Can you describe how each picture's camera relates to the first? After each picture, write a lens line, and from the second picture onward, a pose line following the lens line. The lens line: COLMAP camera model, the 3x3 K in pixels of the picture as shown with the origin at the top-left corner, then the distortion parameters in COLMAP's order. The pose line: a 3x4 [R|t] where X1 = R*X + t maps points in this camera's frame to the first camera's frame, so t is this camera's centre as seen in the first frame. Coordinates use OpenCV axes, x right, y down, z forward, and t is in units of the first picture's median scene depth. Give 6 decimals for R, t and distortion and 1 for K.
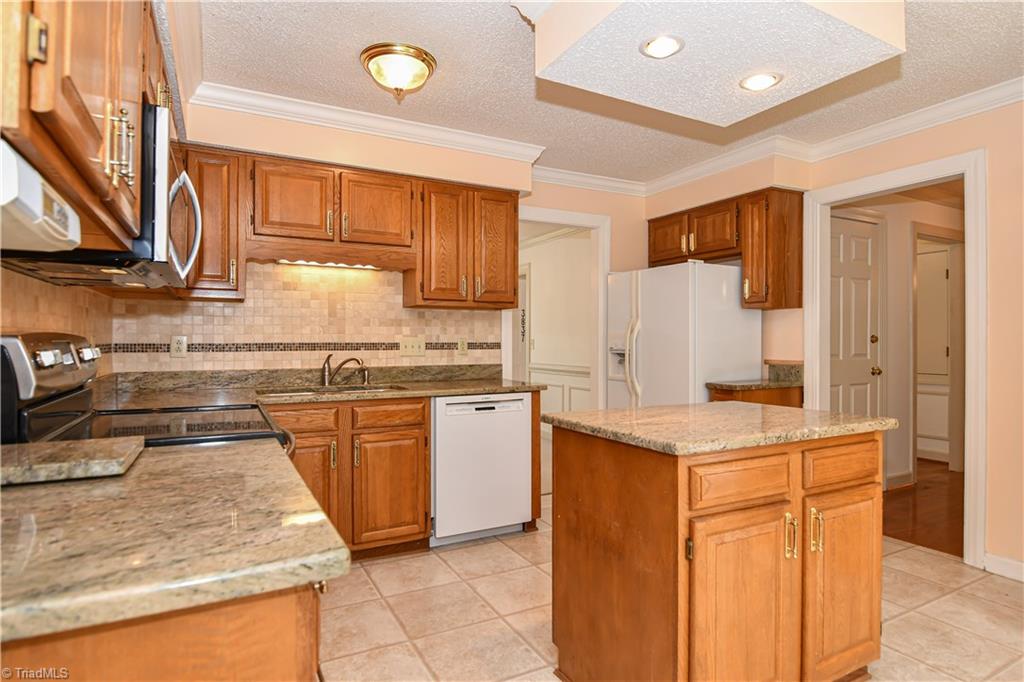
lens RADIAL K [[546.0, 0, 514.5], [0, 546.0, 340.1], [0, 0, 1]] dist [-0.011088, -0.006013]
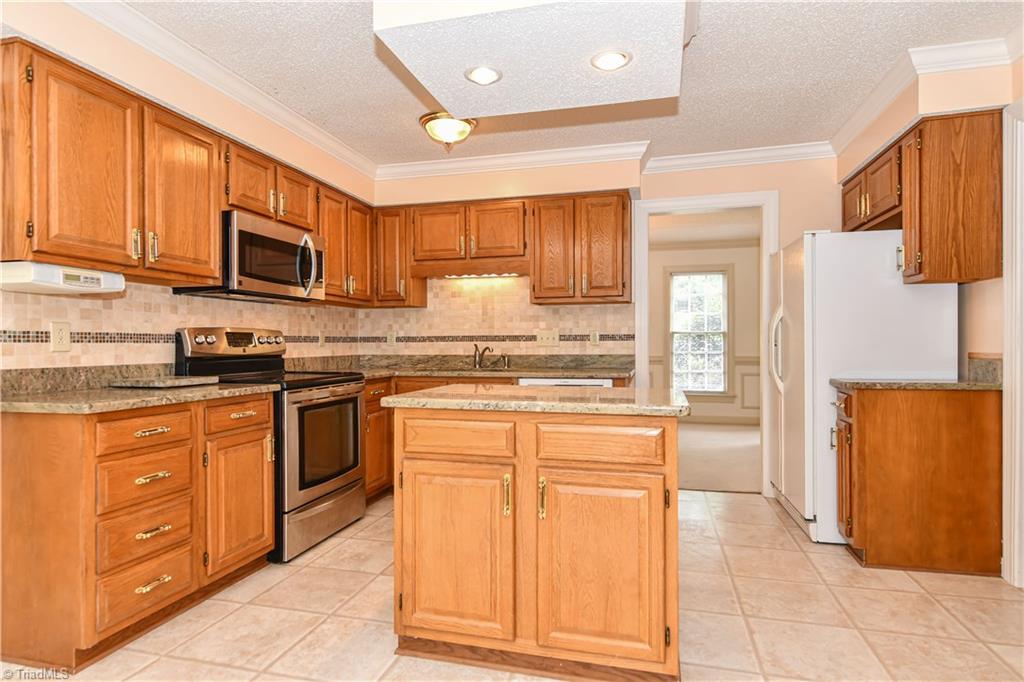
lens RADIAL K [[546.0, 0, 517.2], [0, 546.0, 340.3], [0, 0, 1]] dist [-0.011088, -0.006013]
pose [[0.736703, -0.007628, -0.676173, 0.581009], [0.007335, 0.999968, -0.003288, 0.020355], [0.676176, -0.002537, 0.736735, 0.086389]]
